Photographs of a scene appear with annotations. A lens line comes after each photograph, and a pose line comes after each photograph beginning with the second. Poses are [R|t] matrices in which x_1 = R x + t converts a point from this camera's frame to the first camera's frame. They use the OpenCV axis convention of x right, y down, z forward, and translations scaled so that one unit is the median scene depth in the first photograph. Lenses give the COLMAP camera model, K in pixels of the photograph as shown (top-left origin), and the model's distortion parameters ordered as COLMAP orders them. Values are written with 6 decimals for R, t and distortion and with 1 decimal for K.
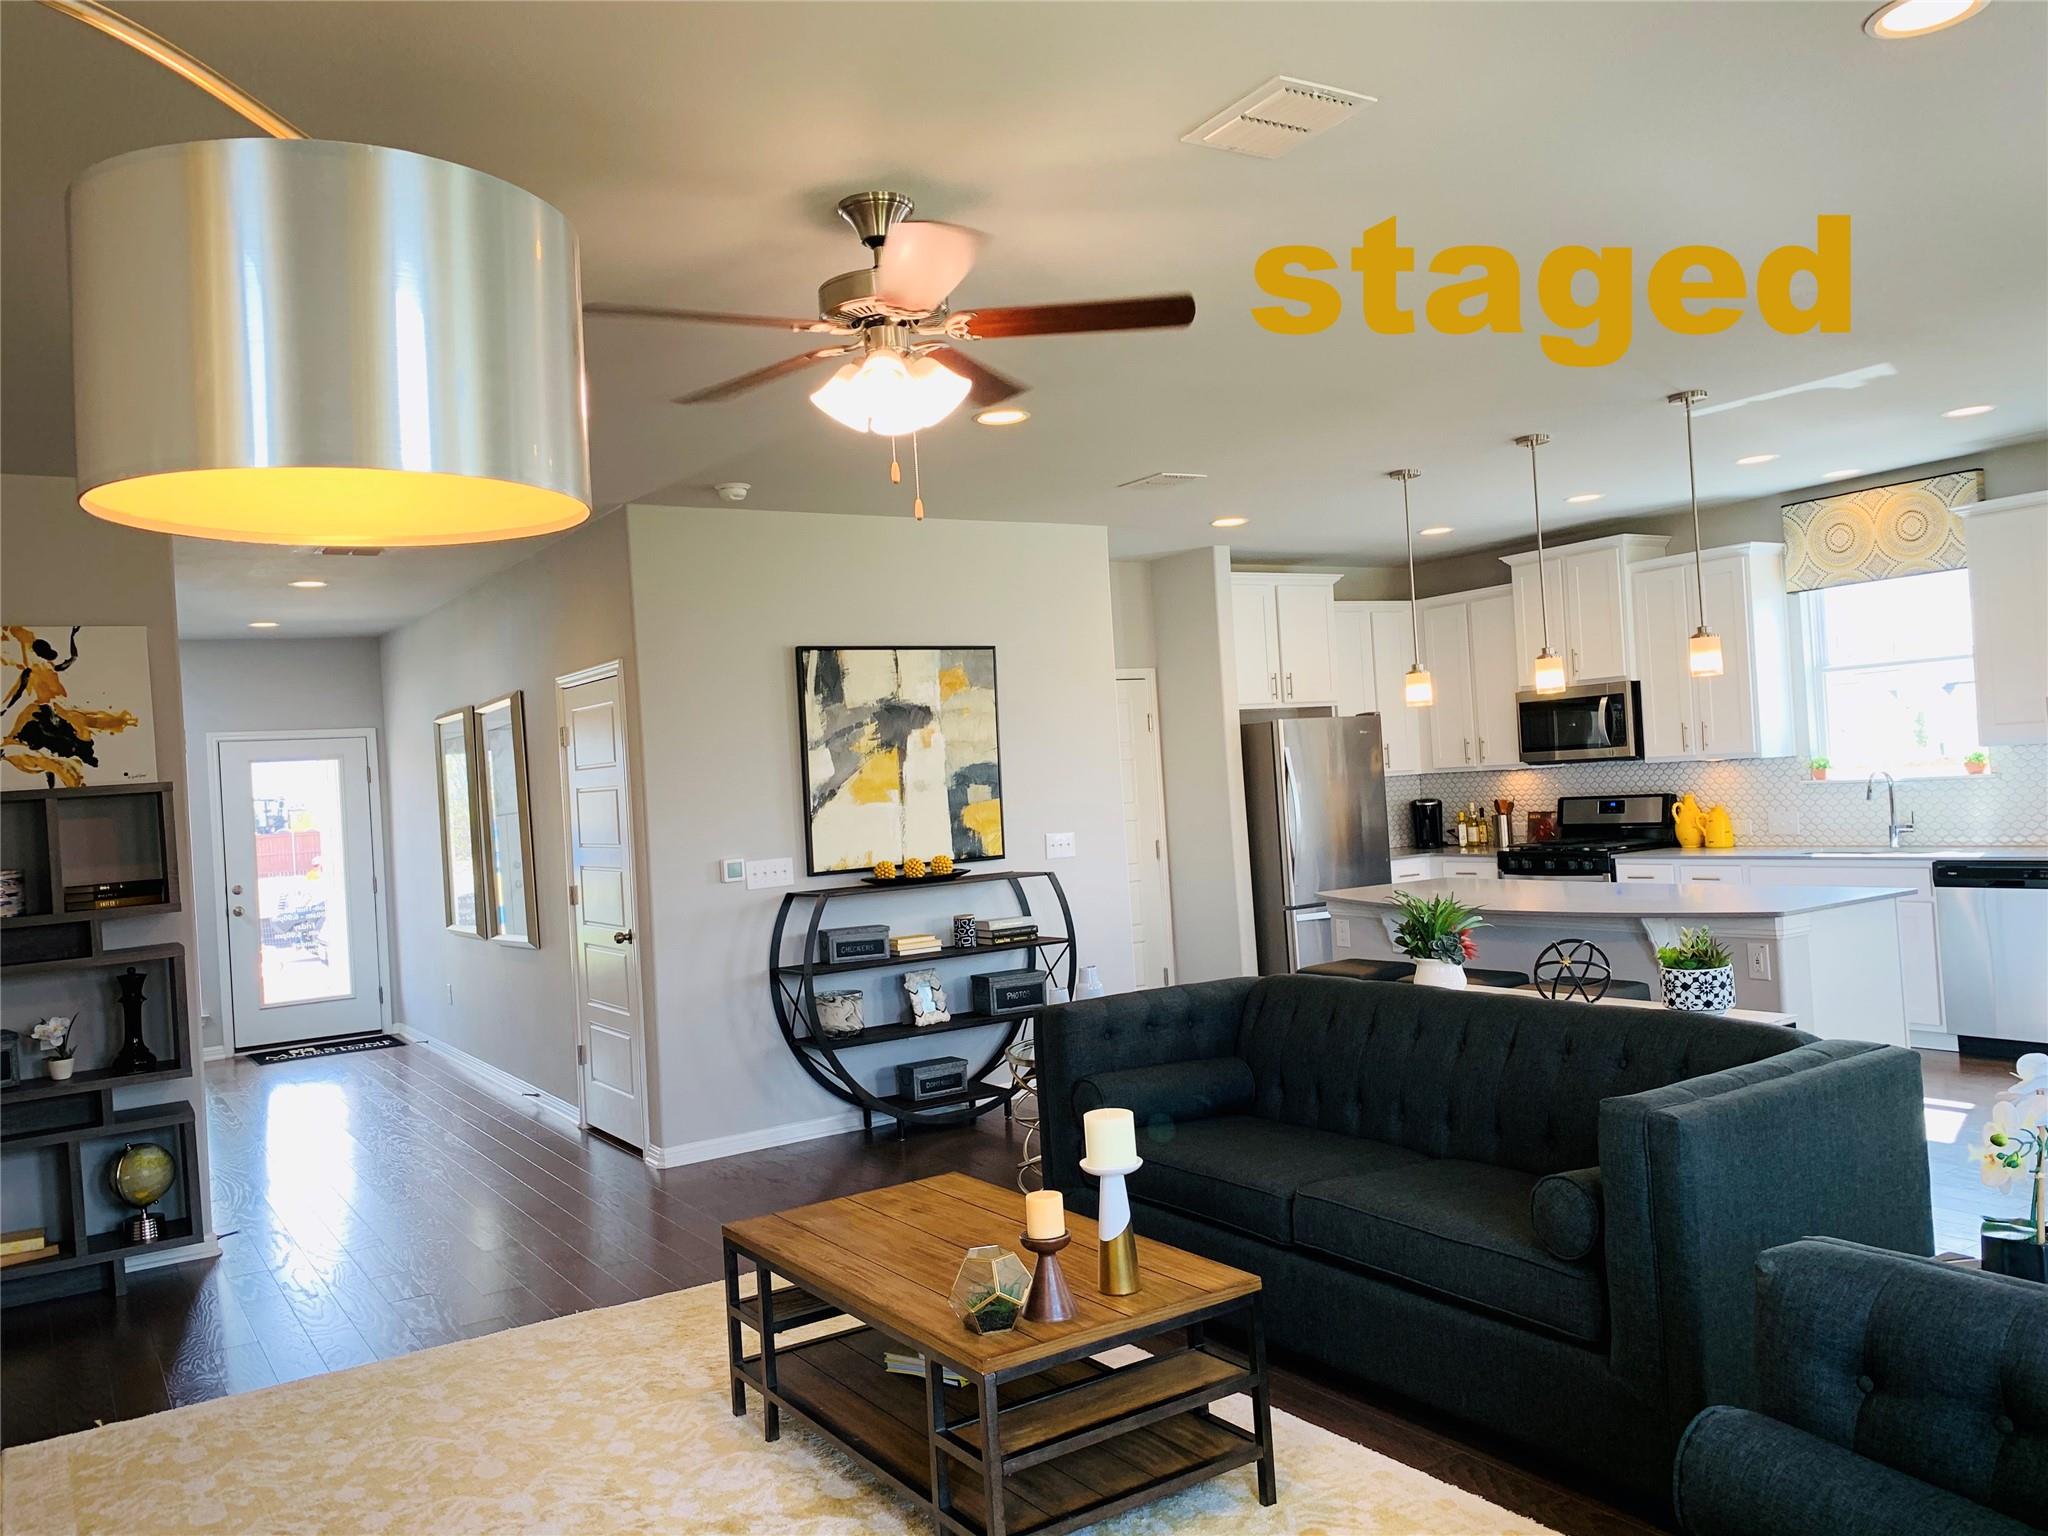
lens RADIAL K [[1545.9, 0, 1000.7], [0, 1545.9, 747.1], [0, 0, 1]] dist [-0.007937, -0.002497]
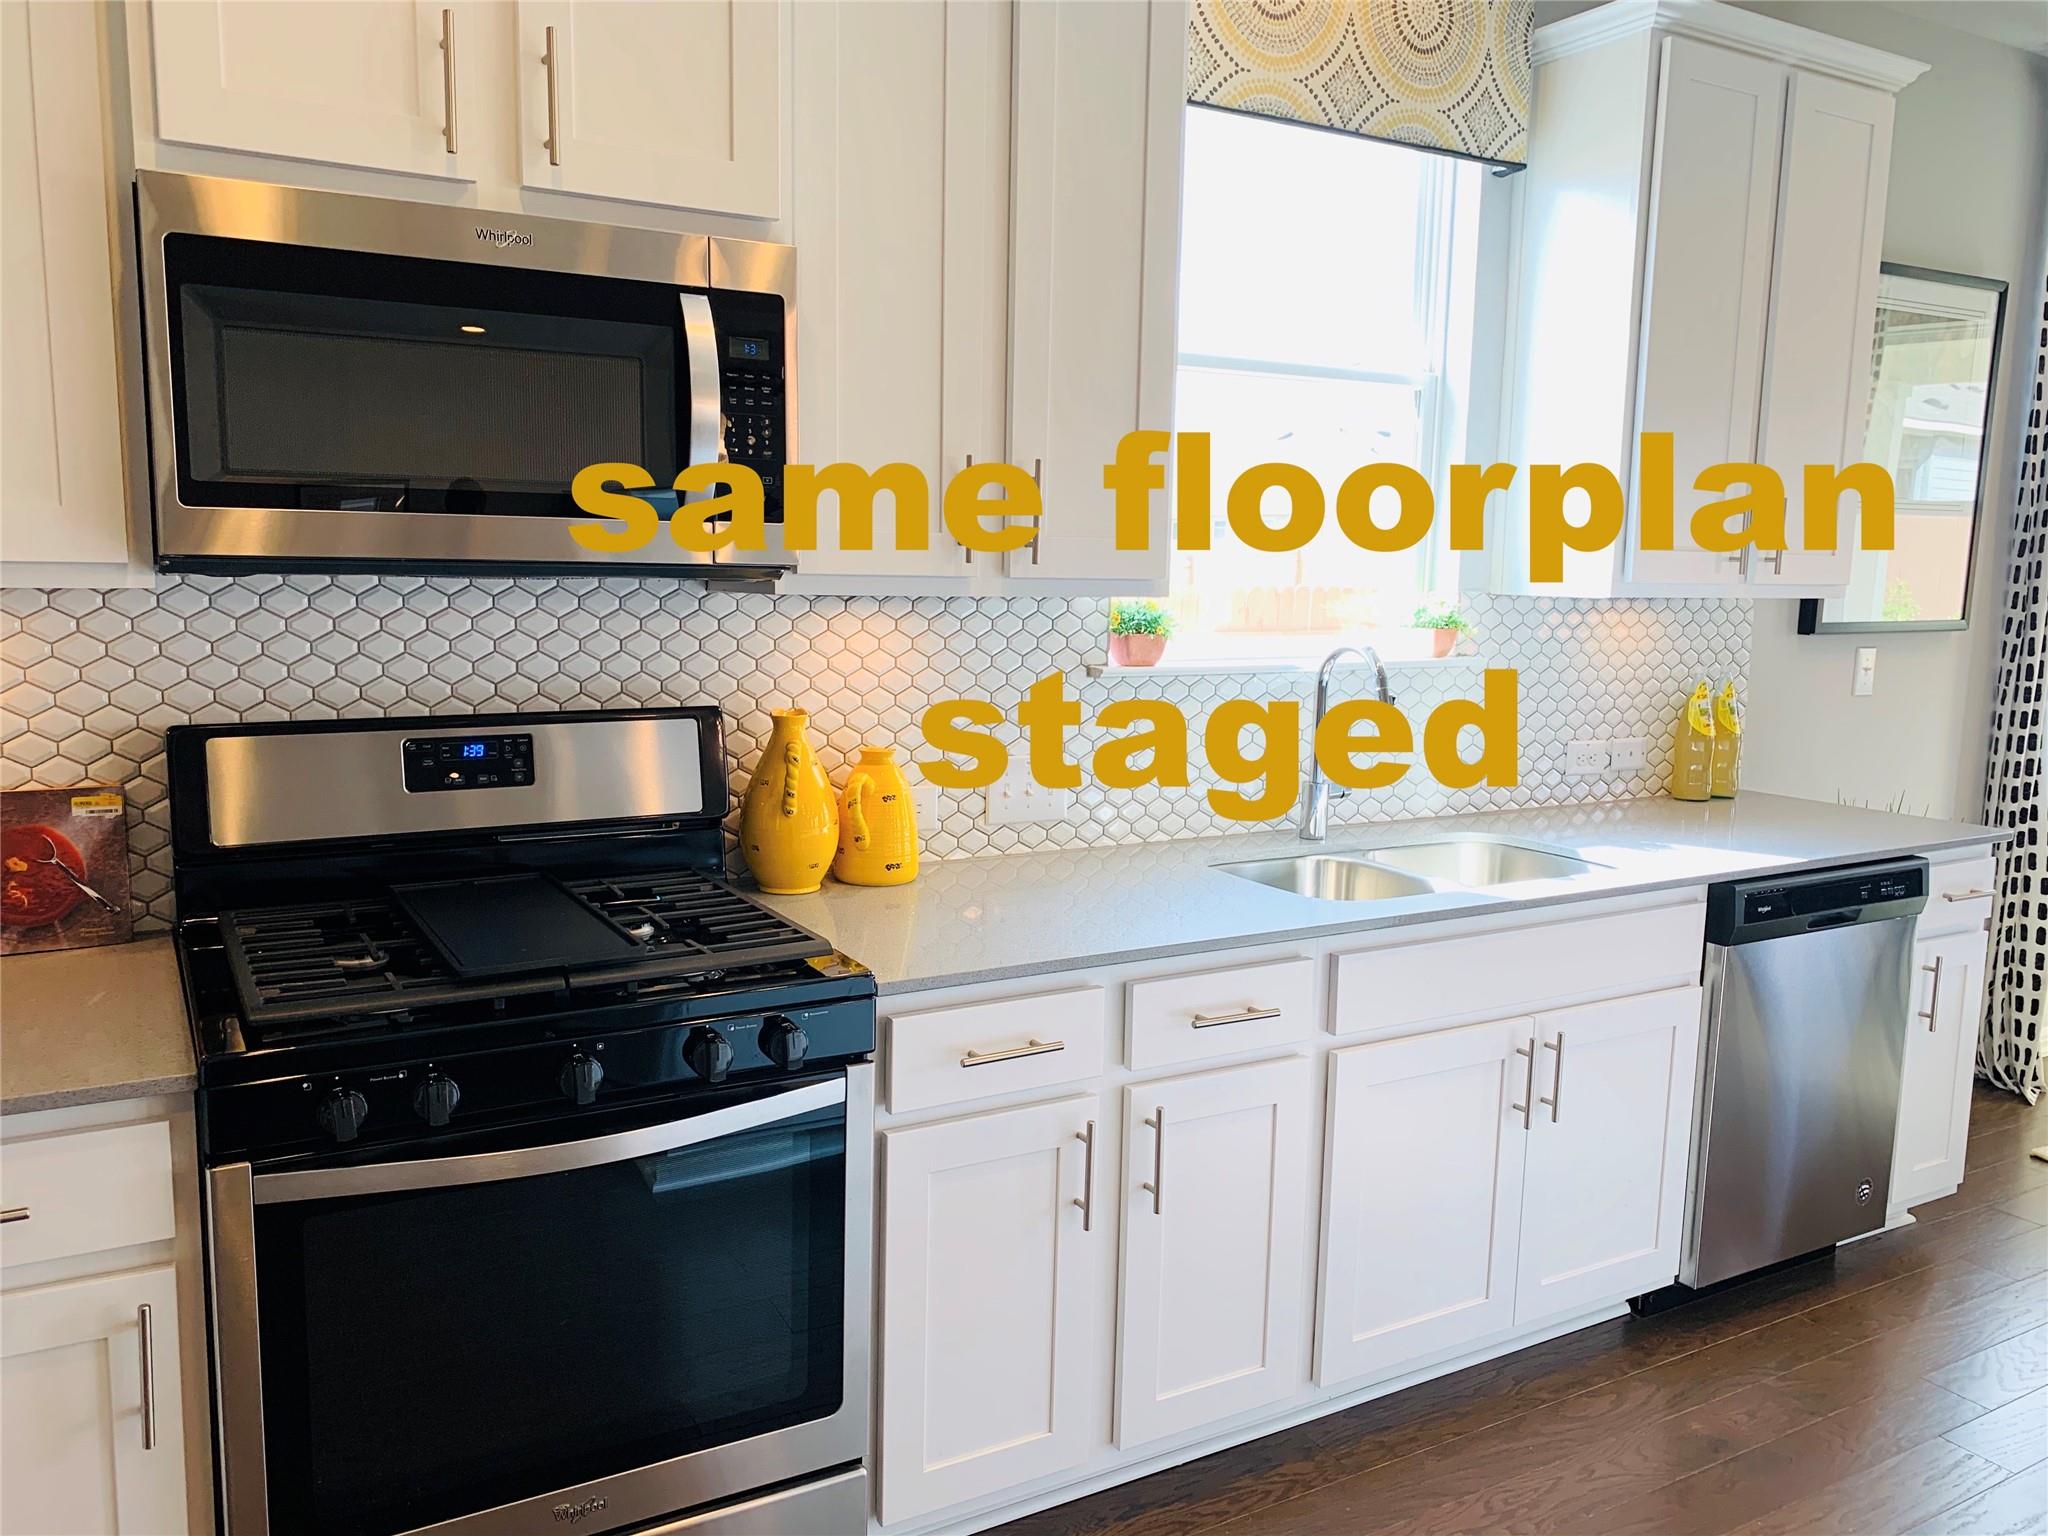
lens RADIAL K [[1550.1, 0, 980.8], [0, 1550.1, 771.2], [0, 0, 1]] dist [0.004770, -0.000481]
pose [[0.050463, -0.075137, 0.995895, 0.176886], [-0.043271, 0.996065, 0.077343, 0.020117], [-0.997788, -0.046996, 0.047013, 1.043919]]
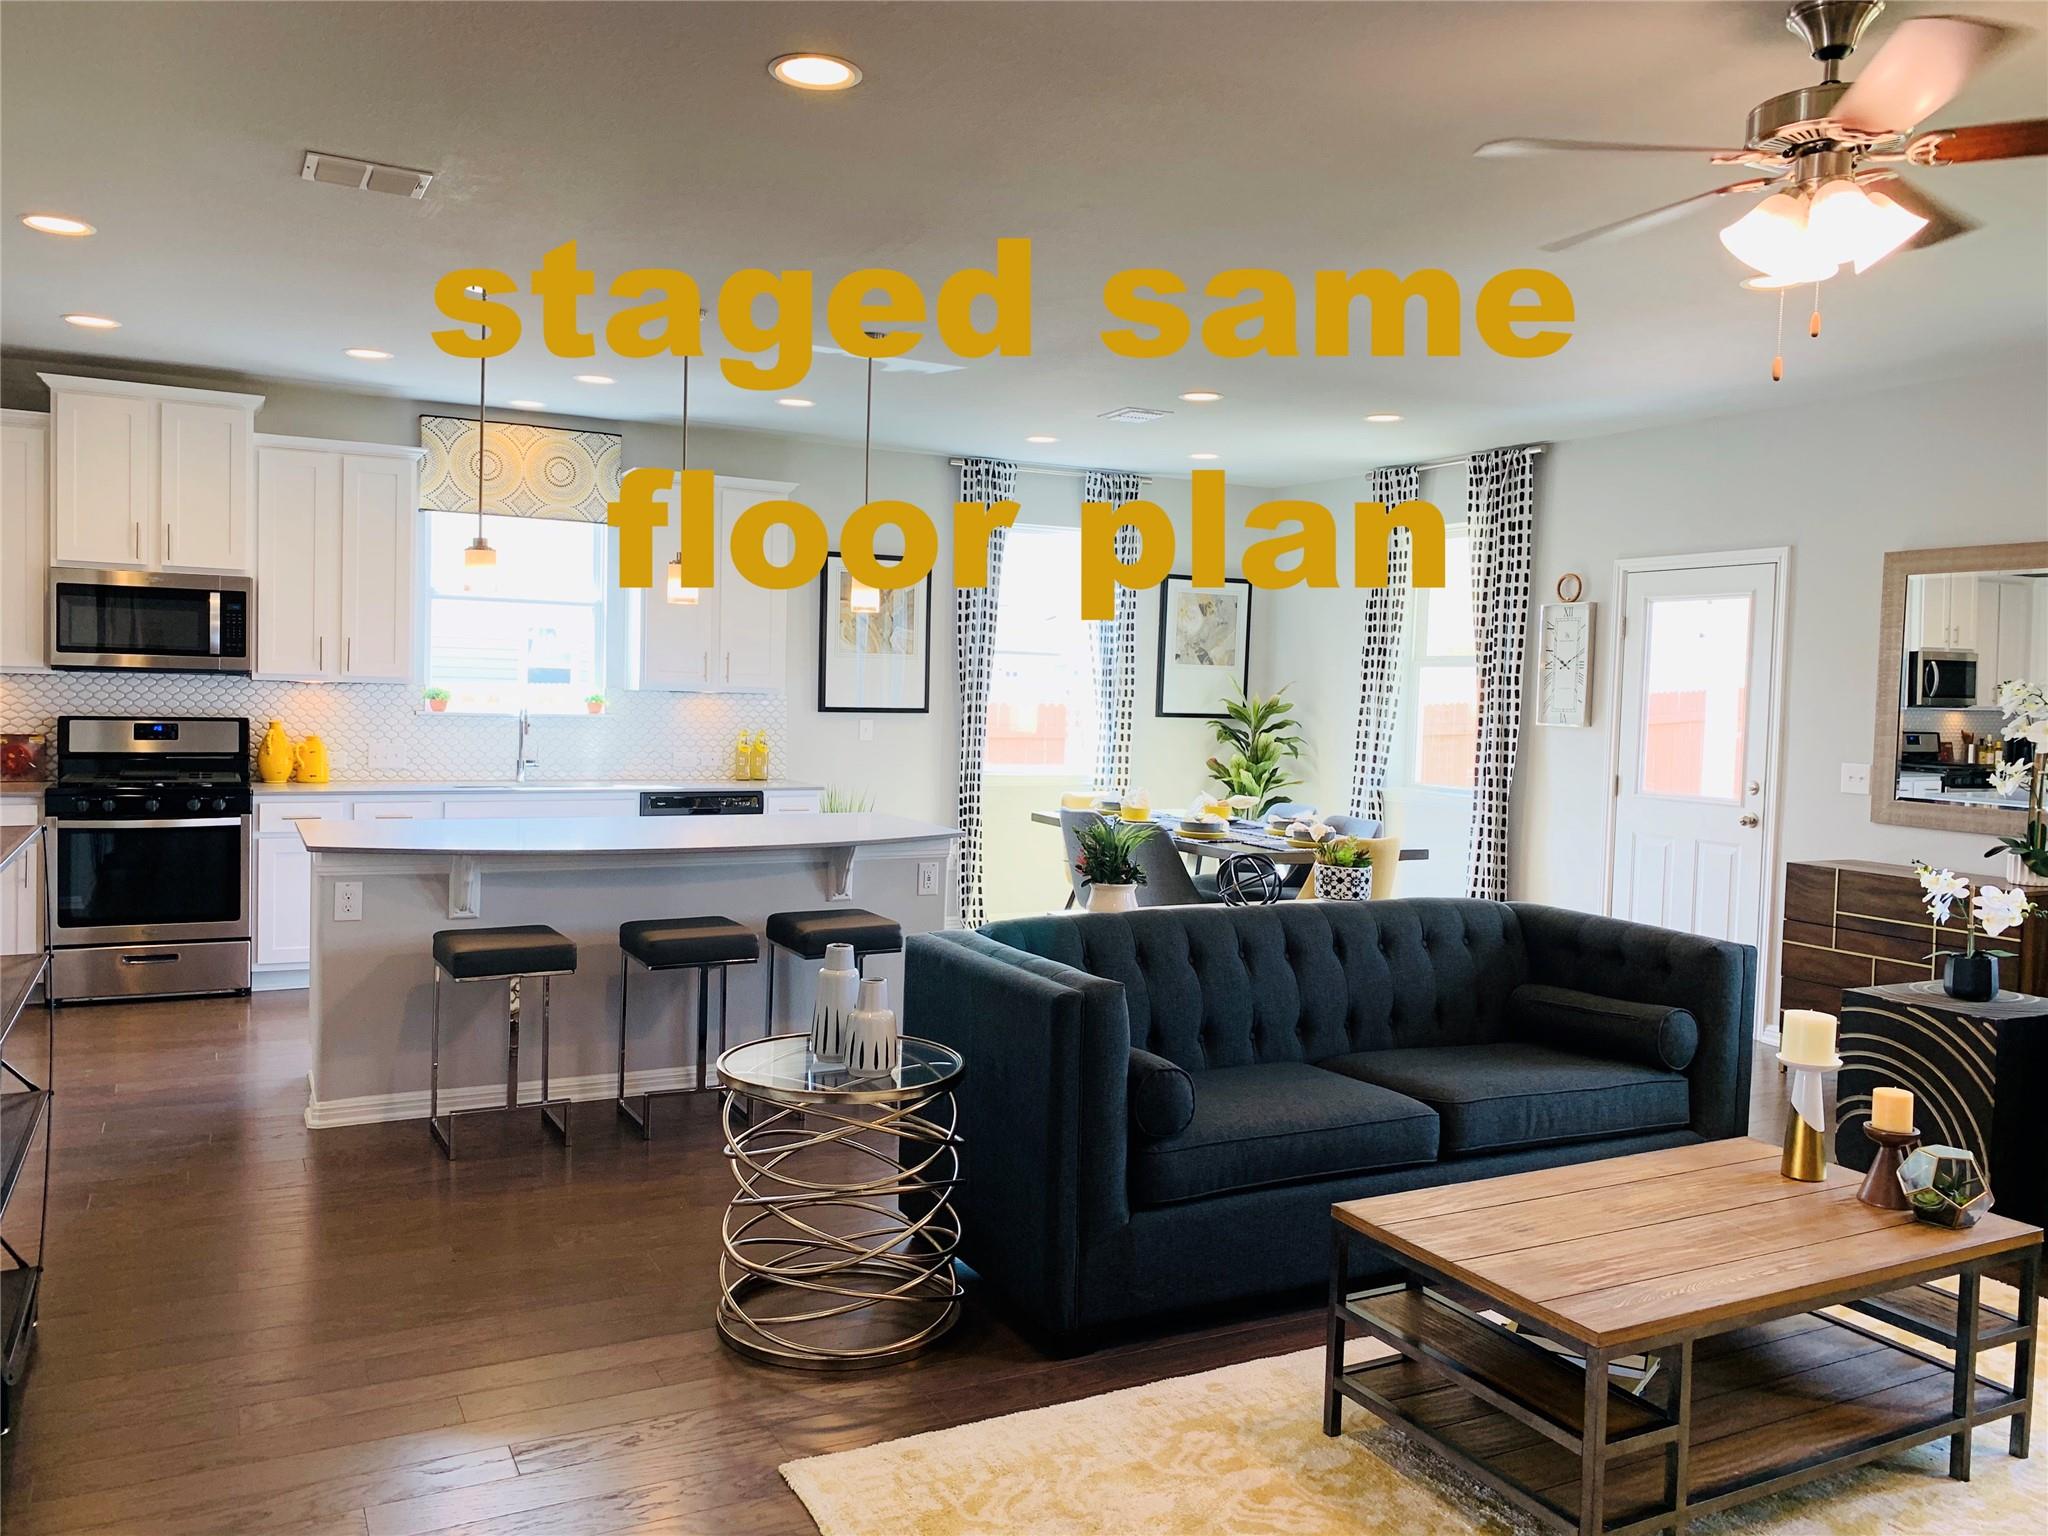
lens RADIAL K [[1544.8, 0, 1024.0], [0, 1544.8, 768.0], [0, 0, 1]] dist [0.044992, -0.073790]
pose [[0.082416, 0.010704, 0.996541, -0.406232], [-0.057862, 0.998307, -0.005937, 0.041813], [-0.994917, -0.057172, 0.082896, 0.570279]]
